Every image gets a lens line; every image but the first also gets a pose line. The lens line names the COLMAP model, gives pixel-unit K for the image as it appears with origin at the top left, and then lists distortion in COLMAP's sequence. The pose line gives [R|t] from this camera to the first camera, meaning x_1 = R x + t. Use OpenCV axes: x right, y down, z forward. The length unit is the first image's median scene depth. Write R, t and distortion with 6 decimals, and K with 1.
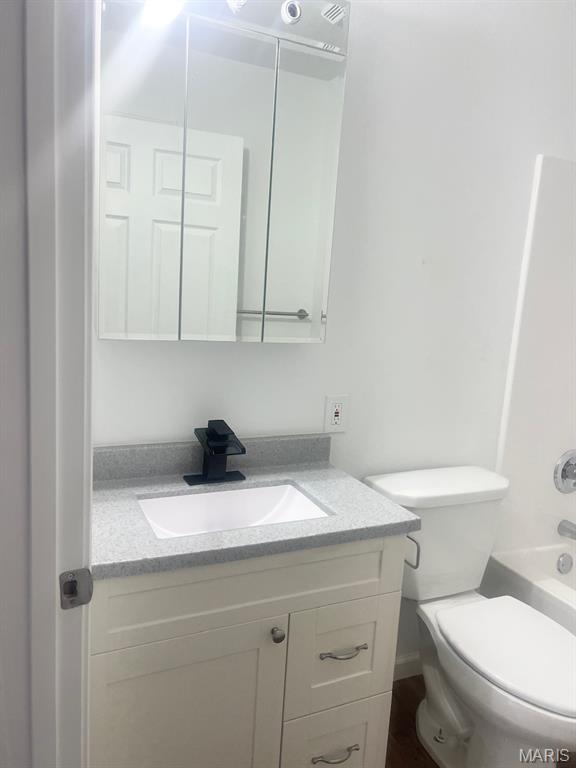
lens RADIAL K [[575.1, 0, 287.7], [0, 575.1, 381.6], [0, 0, 1]] dist [0.041495, -0.051958]
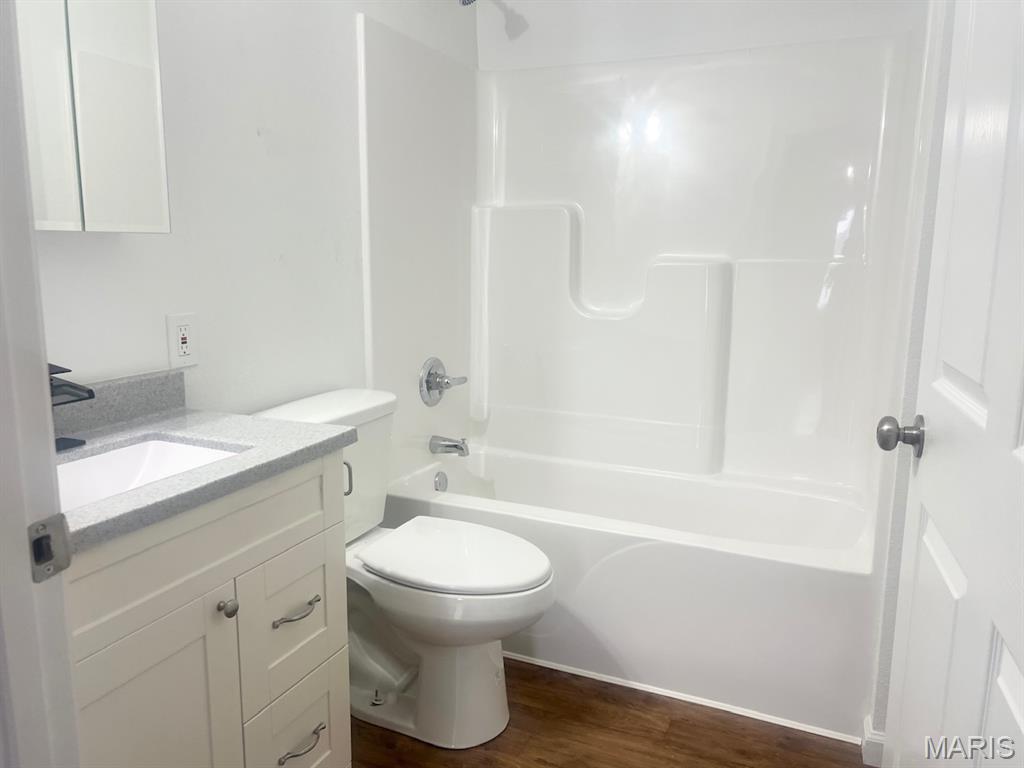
lens RADIAL K [[763.1, 0, 511.7], [0, 763.1, 380.7], [0, 0, 1]] dist [0.106099, -0.182673]
pose [[0.752175, -0.166247, 0.637648, -0.245724], [0.142187, 0.985804, 0.089293, 0.082267], [-0.643440, 0.023501, 0.765135, -0.006111]]
